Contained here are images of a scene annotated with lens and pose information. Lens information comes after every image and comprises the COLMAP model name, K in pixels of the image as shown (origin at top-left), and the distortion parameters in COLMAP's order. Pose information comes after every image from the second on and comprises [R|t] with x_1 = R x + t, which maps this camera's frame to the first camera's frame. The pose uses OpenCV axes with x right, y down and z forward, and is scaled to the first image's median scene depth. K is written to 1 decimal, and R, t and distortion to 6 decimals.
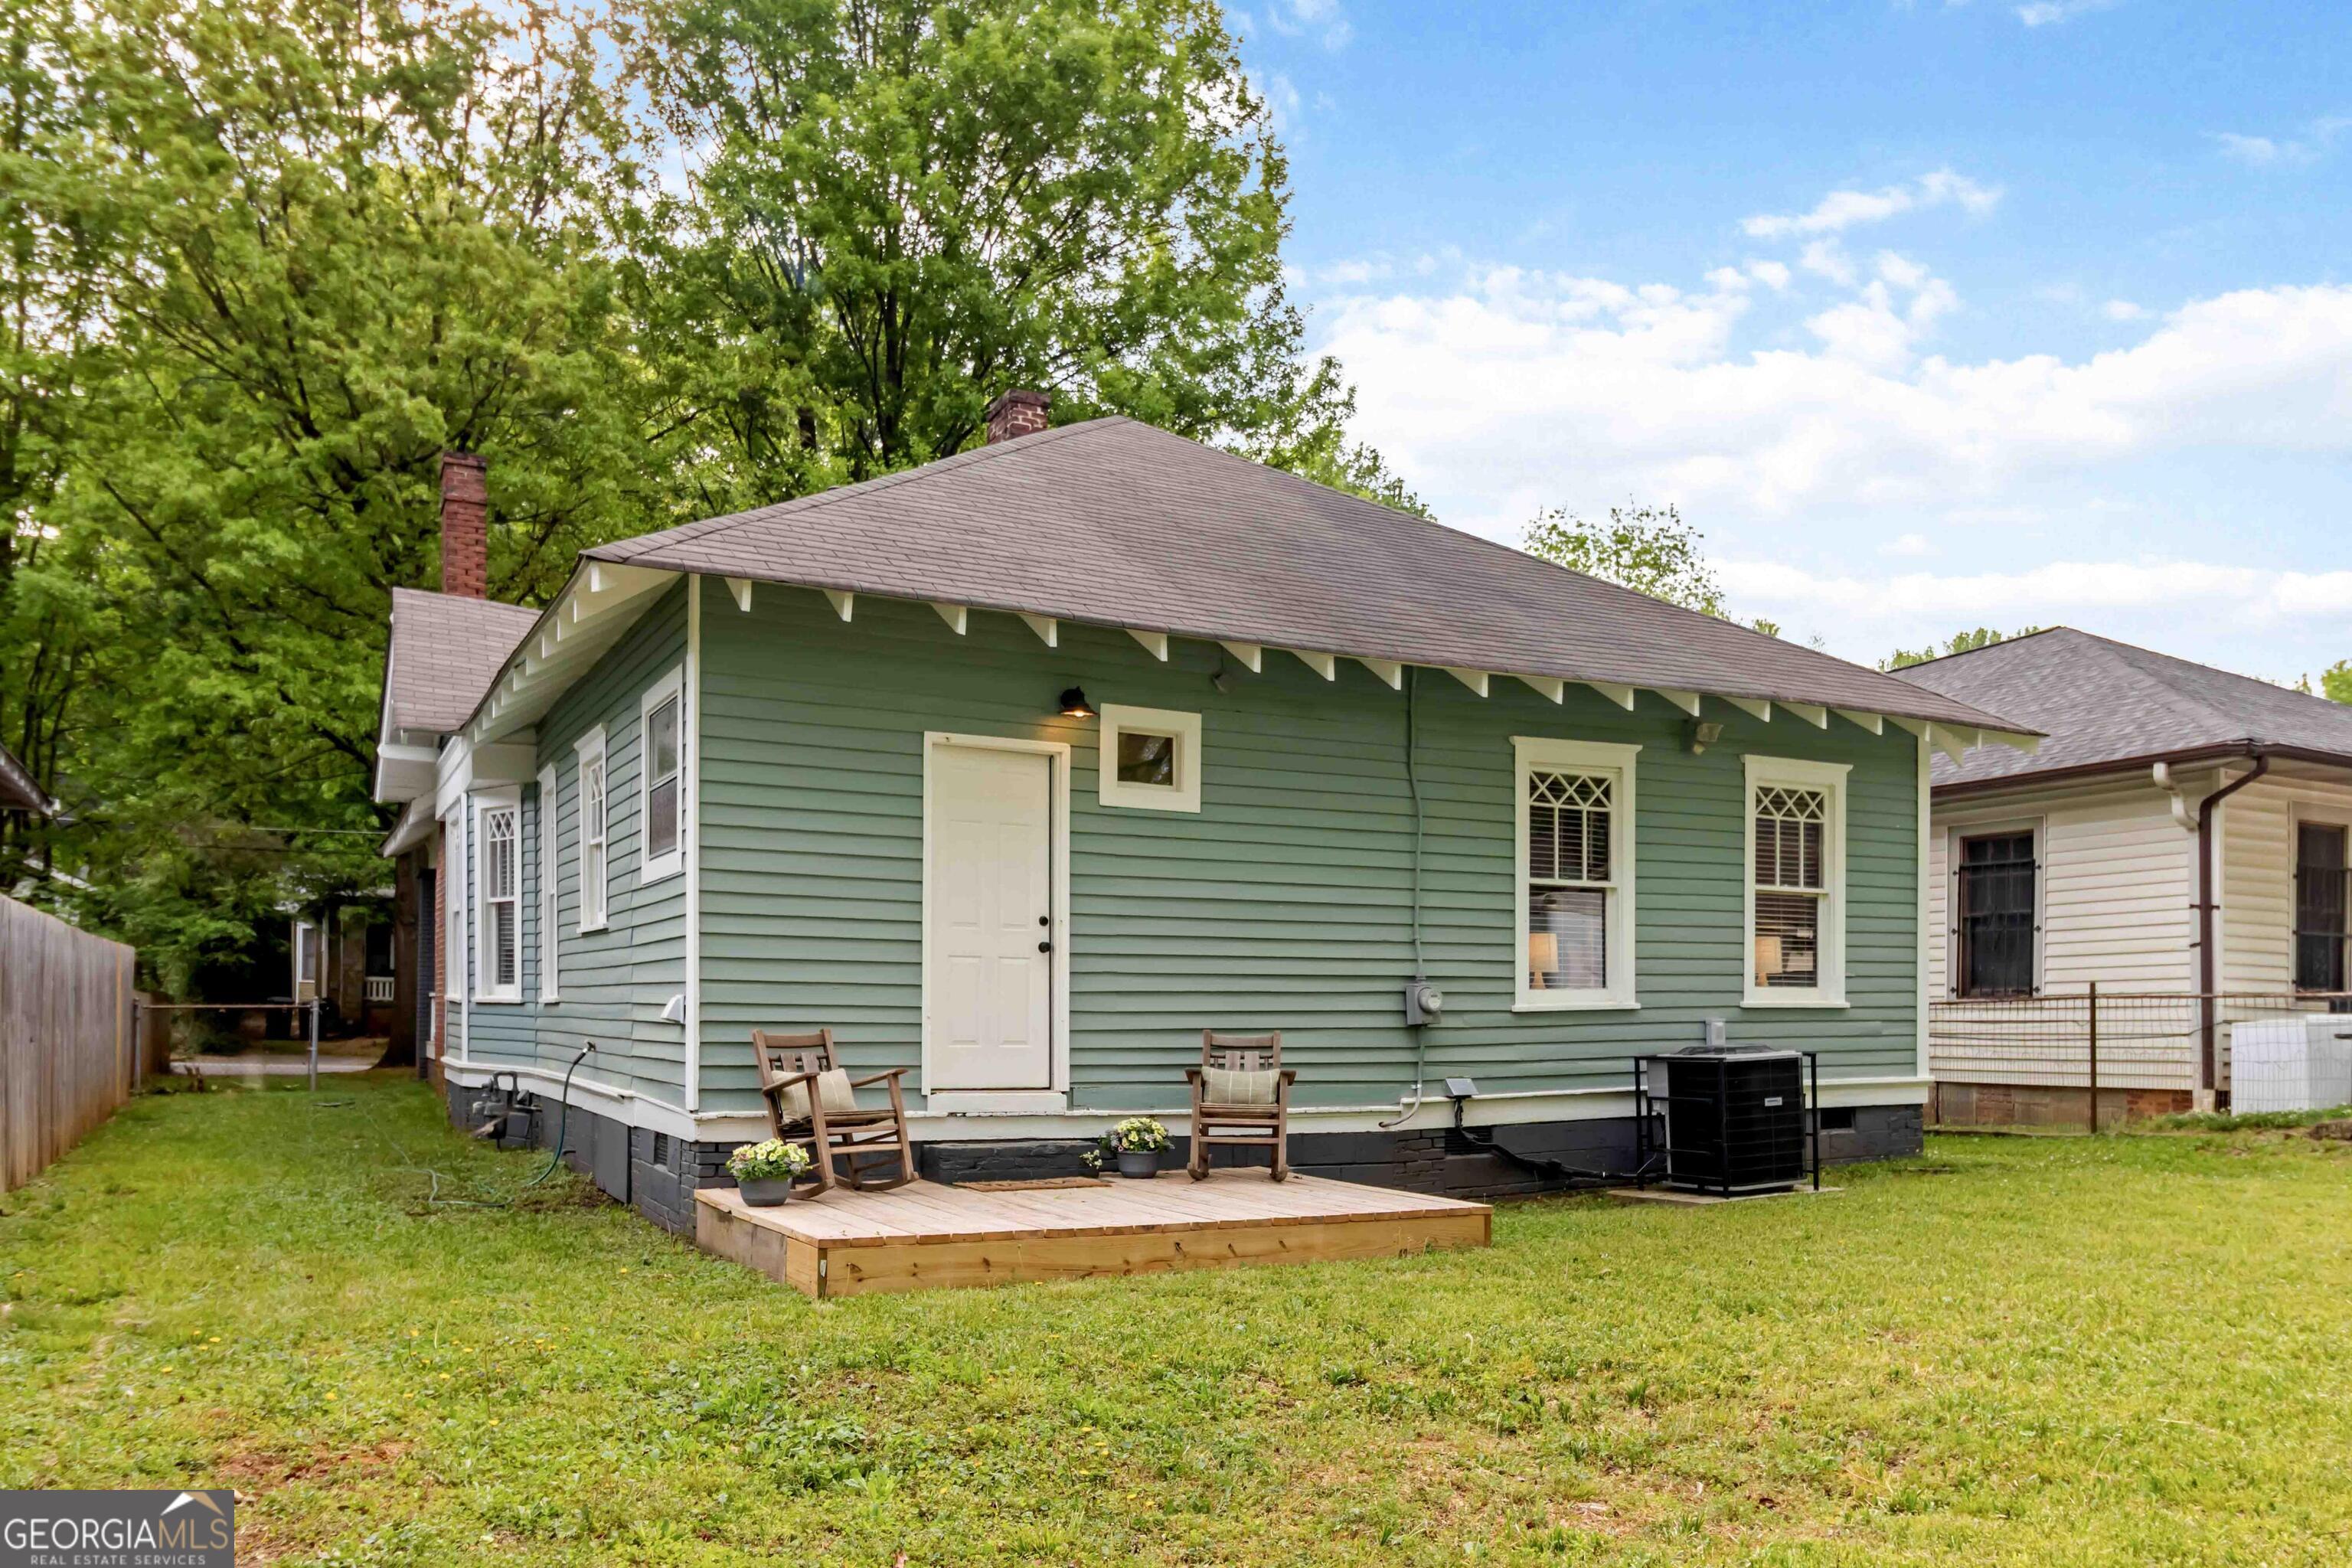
lens RADIAL K [[1802.9, 0, 1176.0], [0, 1802.9, 784.0], [0, 0, 1]] dist [-0.000012, 0.000049]
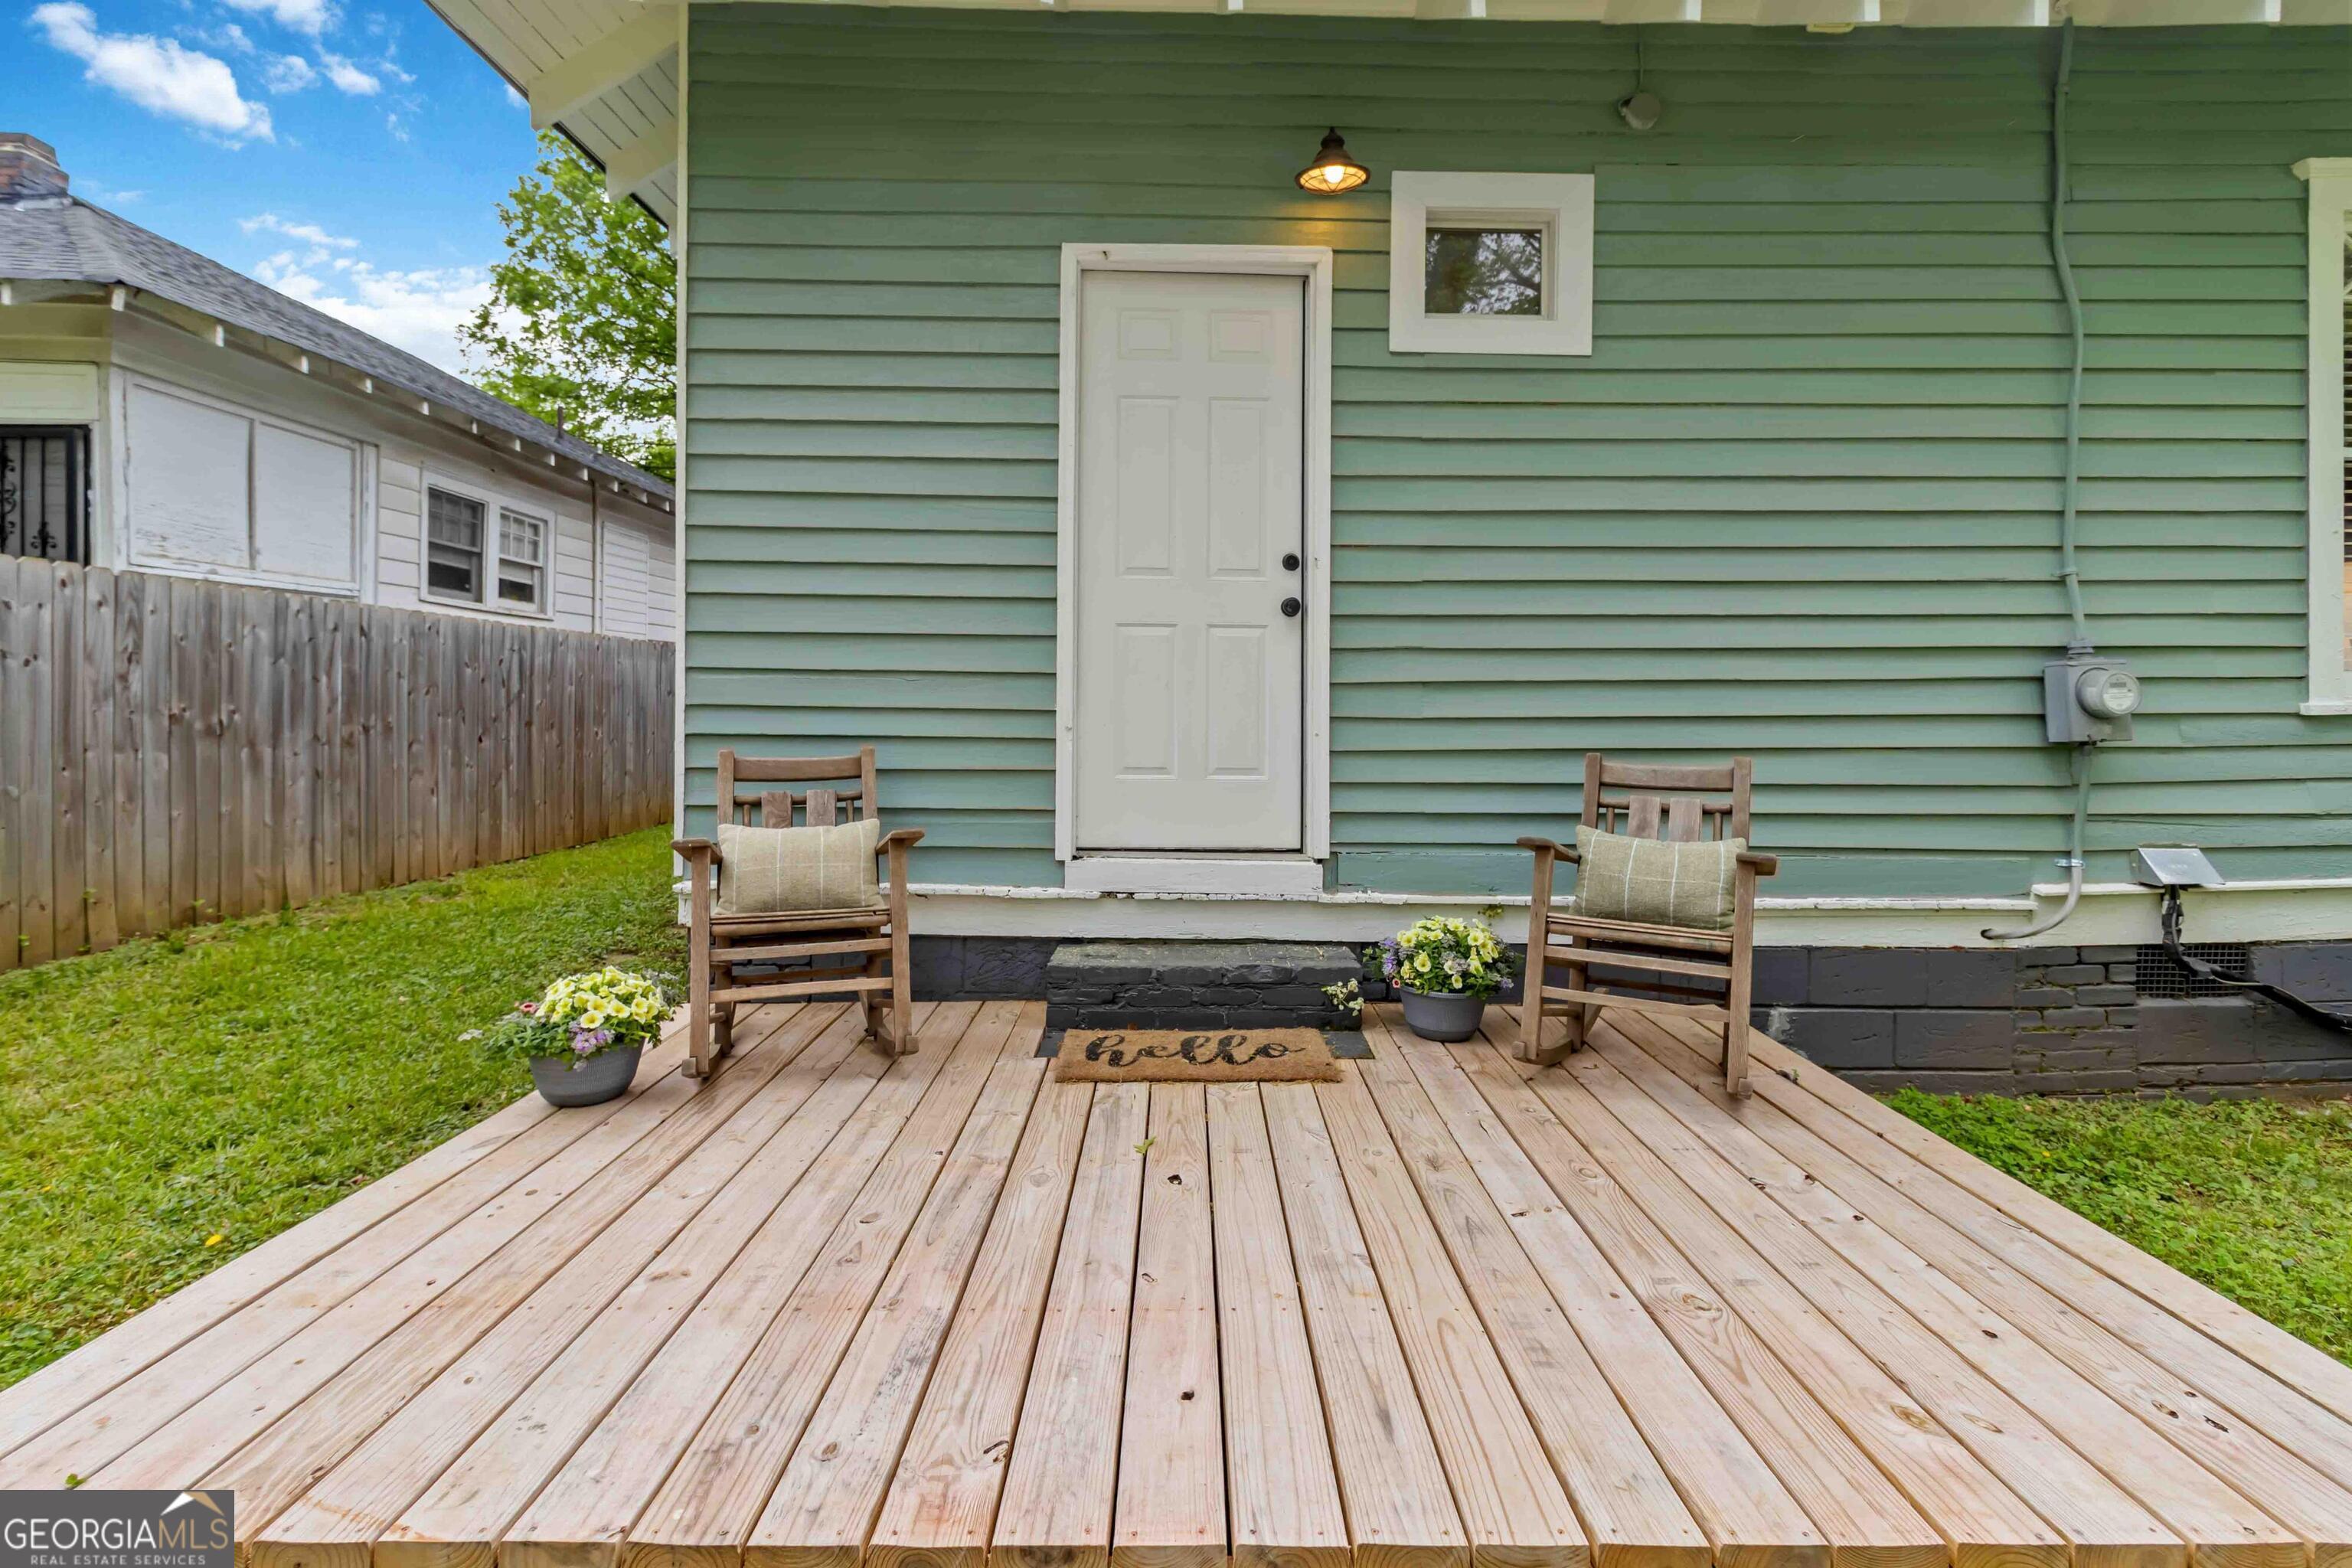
lens RADIAL K [[1106.3, 0, 1187.5], [0, 1106.3, 694.3], [0, 0, 1]] dist [0.002672, 0.001424]
pose [[0.894418, -0.009702, -0.447127, 0.055191], [0.058677, 0.993668, 0.095813, 0.082019], [0.443367, -0.111933, 0.889324, 0.665400]]
